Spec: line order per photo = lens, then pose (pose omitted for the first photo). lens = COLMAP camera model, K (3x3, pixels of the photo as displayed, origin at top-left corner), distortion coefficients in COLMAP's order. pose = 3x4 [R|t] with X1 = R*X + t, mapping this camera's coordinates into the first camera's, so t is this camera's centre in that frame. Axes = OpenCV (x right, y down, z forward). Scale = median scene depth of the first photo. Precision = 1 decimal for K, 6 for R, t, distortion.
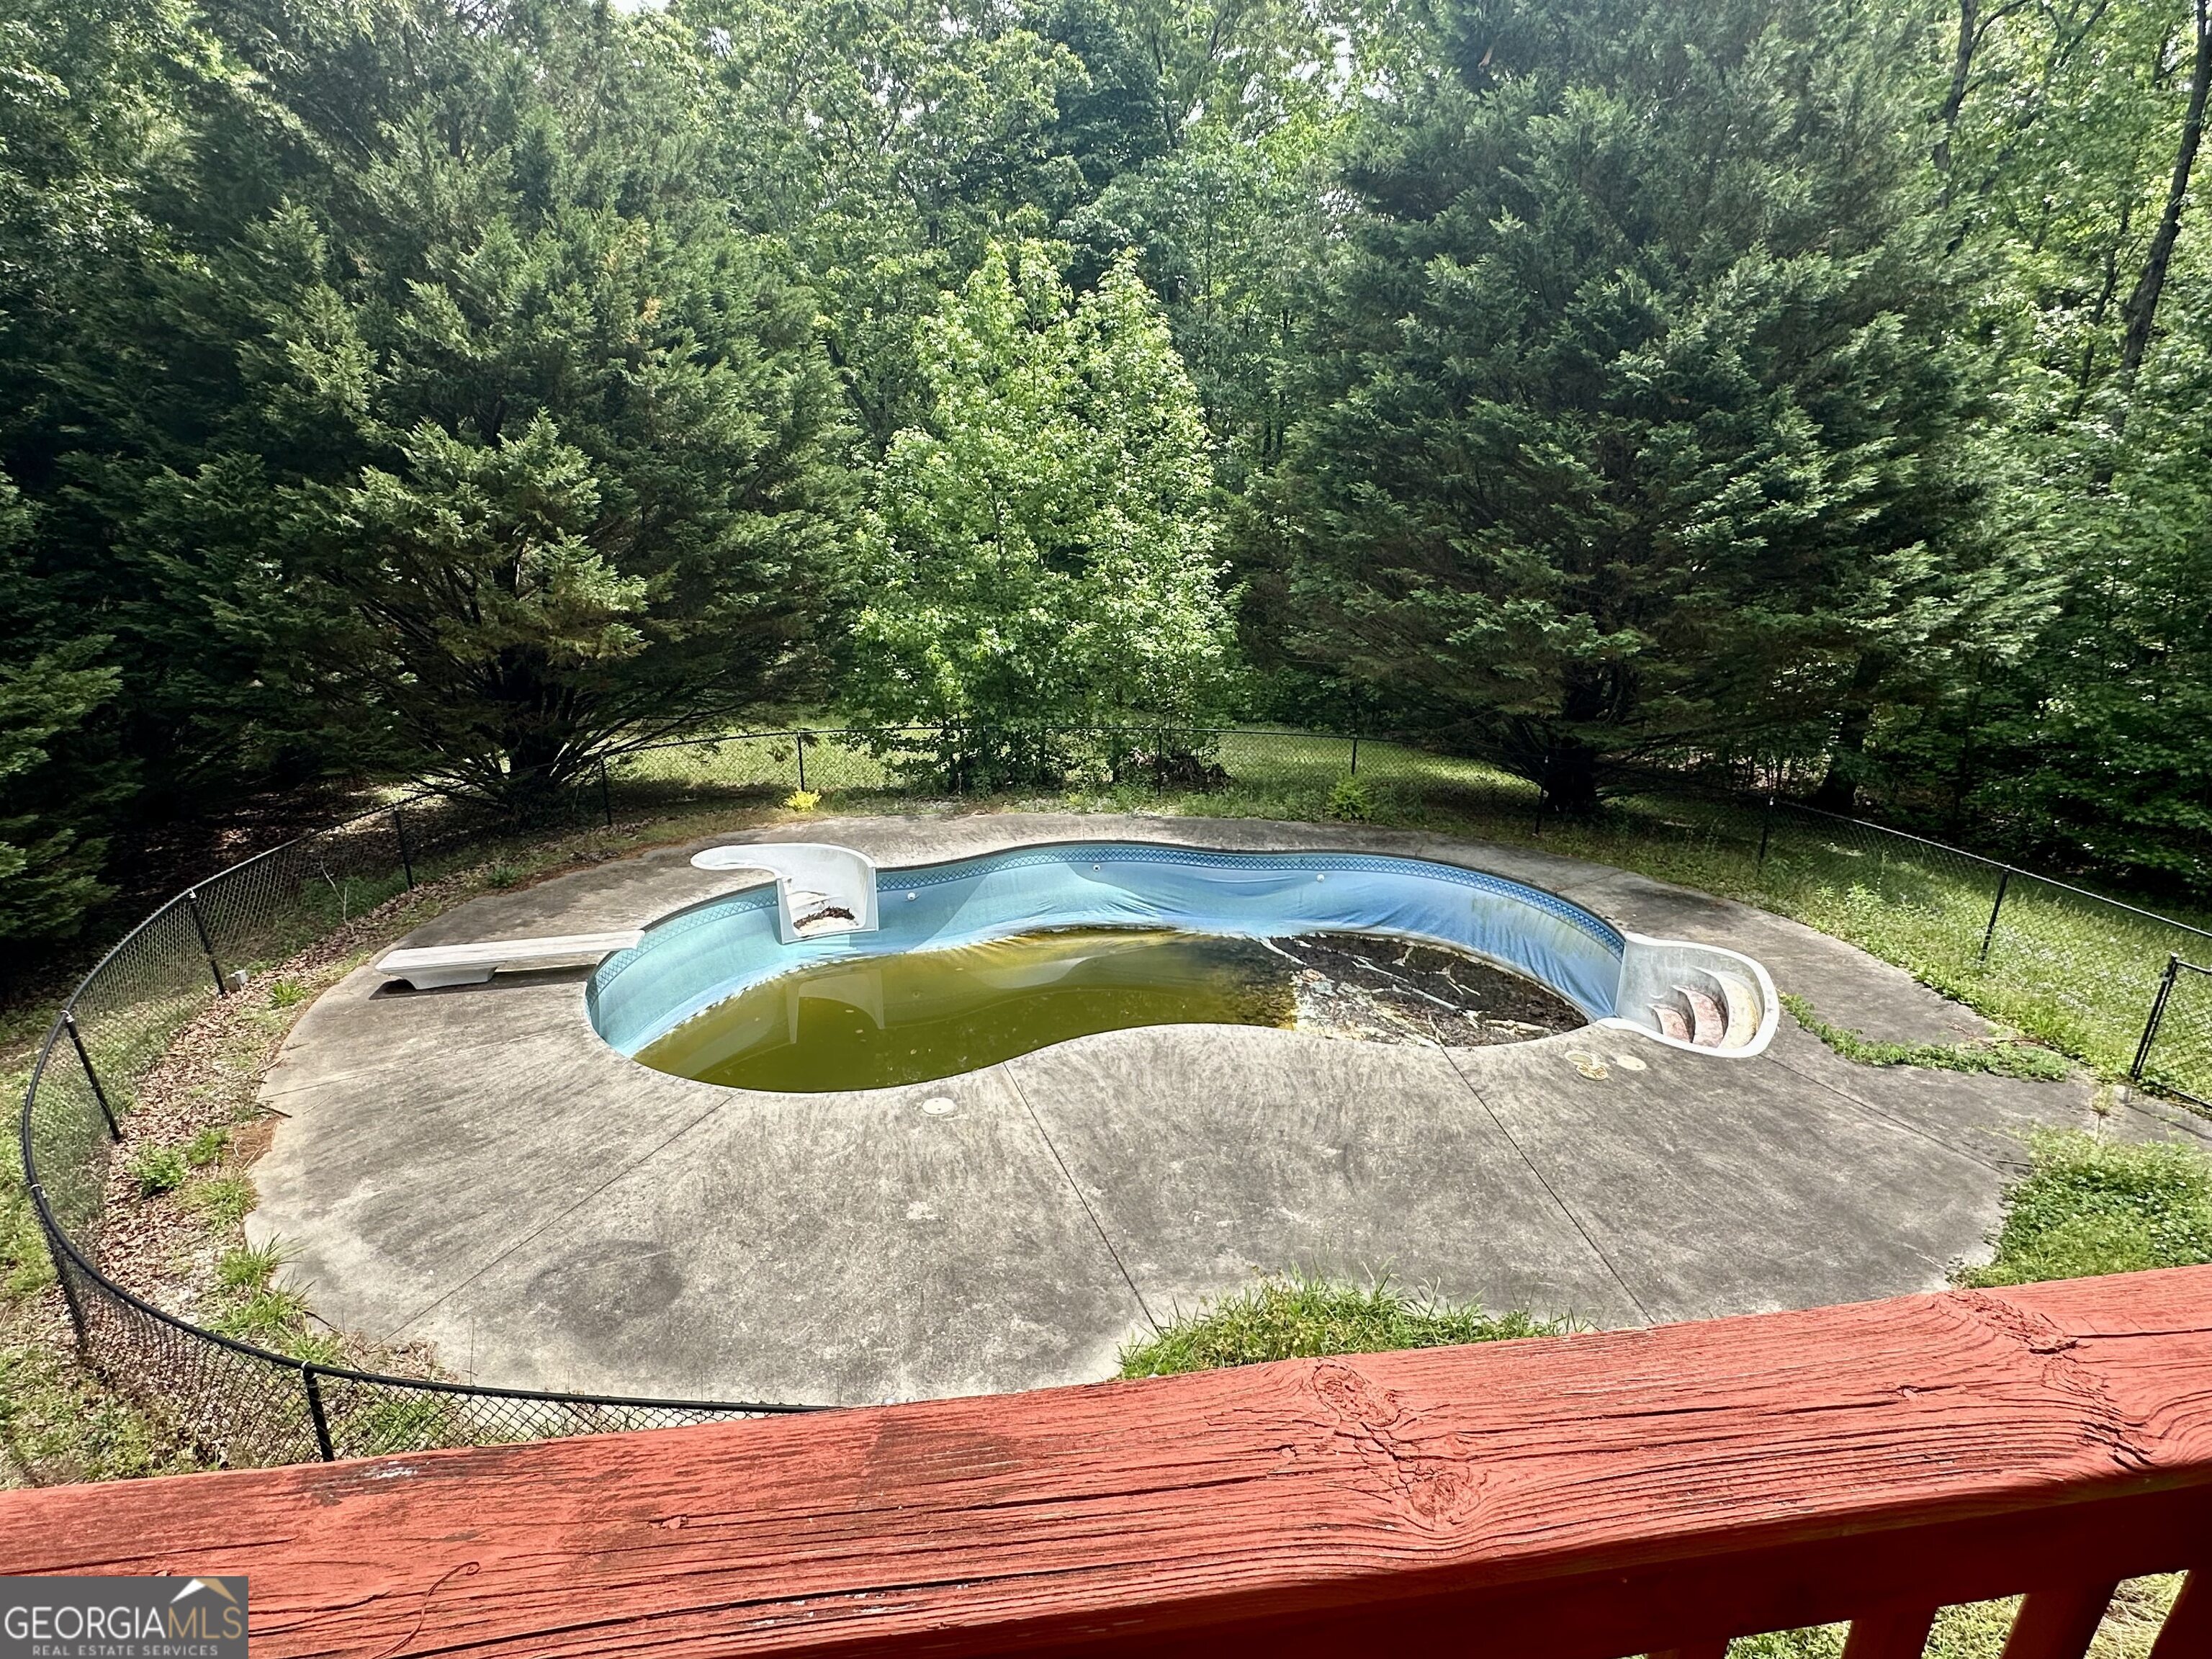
lens RADIAL K [[1178.6, 0, 1113.2], [0, 1178.6, 839.7], [0, 0, 1]] dist [-0.006938, -0.000653]
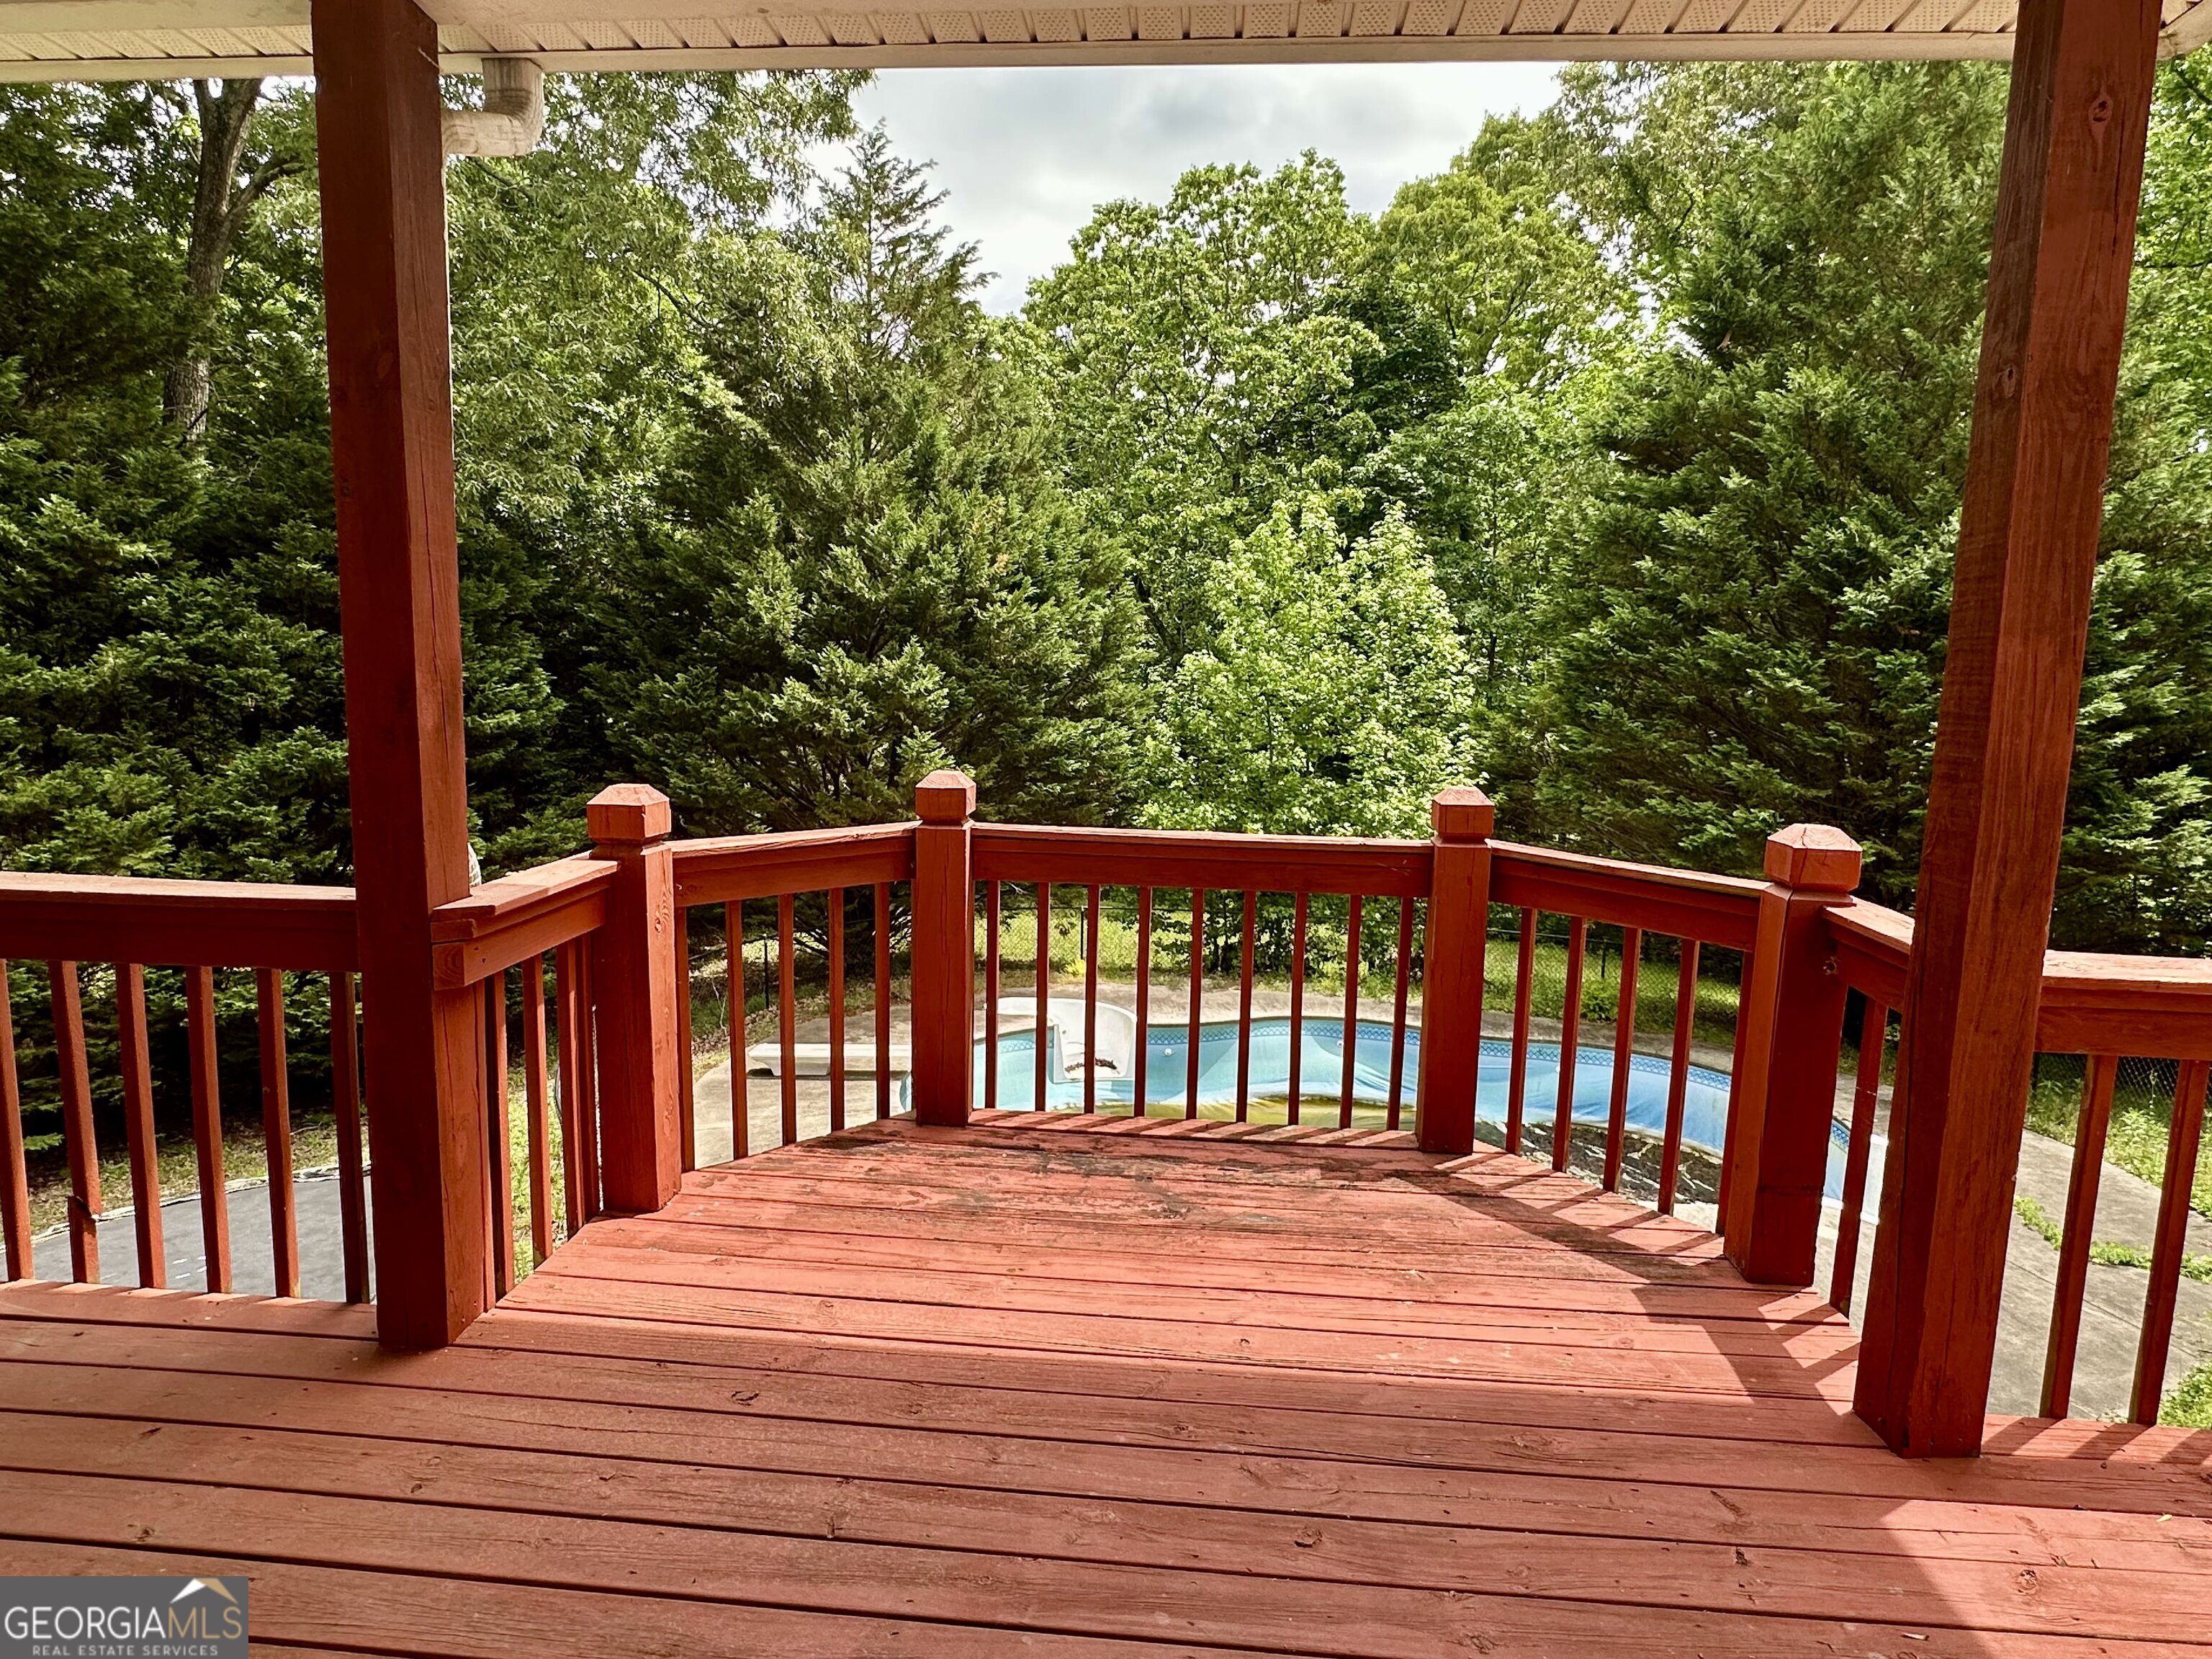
lens RADIAL K [[1178.6, 0, 1106.7], [0, 1178.6, 819.6], [0, 0, 1]] dist [-0.006938, -0.000653]
pose [[0.970596, 0.038881, -0.237553, 0.028971], [-0.084040, 0.979505, -0.183050, 0.041883], [0.225568, 0.197632, 0.953971, -0.123814]]
